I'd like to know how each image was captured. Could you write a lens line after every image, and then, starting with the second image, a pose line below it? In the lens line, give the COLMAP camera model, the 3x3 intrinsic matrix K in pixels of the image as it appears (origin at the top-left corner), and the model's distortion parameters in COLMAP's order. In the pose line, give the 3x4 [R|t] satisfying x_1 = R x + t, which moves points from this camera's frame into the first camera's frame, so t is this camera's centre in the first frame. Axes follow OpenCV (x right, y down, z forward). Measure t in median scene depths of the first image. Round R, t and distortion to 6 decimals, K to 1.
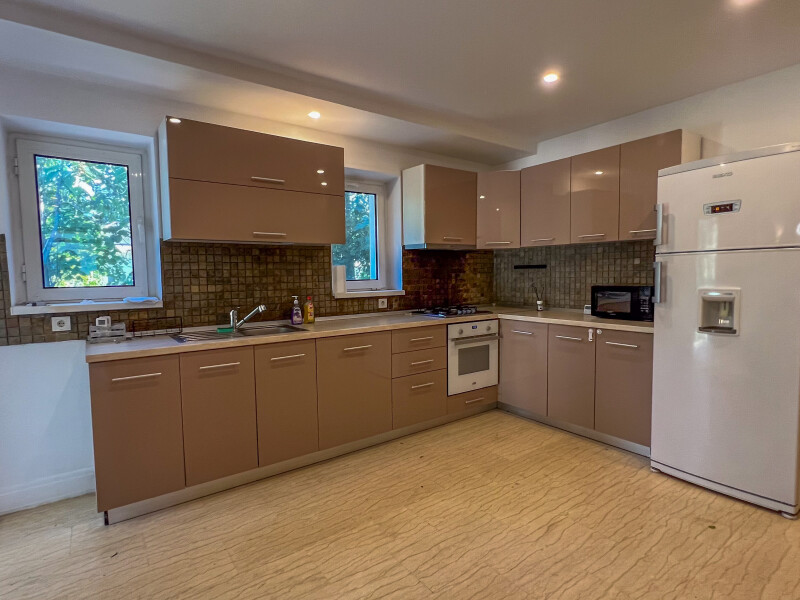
lens RADIAL K [[430.5, 0, 401.3], [0, 430.5, 302.6], [0, 0, 1]] dist [0.004744, 0.000150]
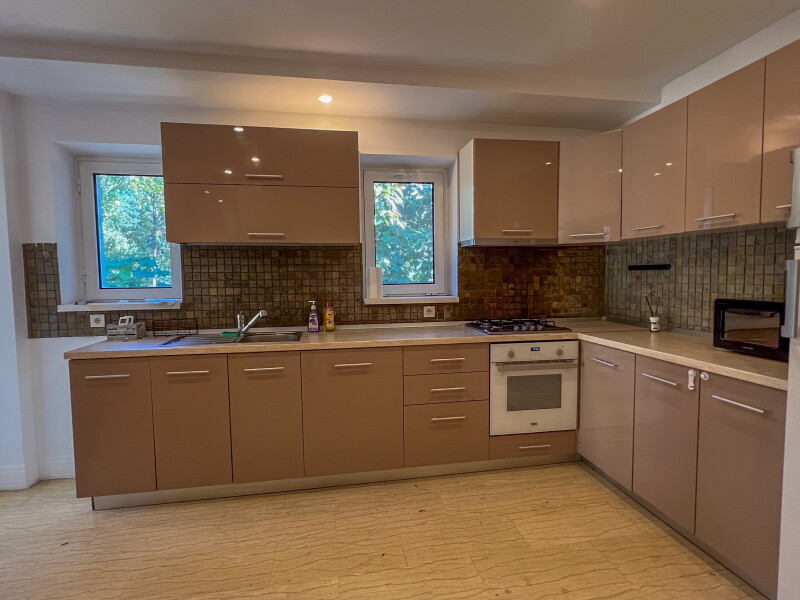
lens RADIAL K [[430.5, 0, 401.3], [0, 430.5, 302.6], [0, 0, 1]] dist [0.004744, 0.000150]
pose [[0.896290, 0.032459, -0.442279, 0.313929], [-0.031609, 0.999457, 0.009293, -0.025208], [0.442341, 0.005650, 0.896829, 0.247620]]
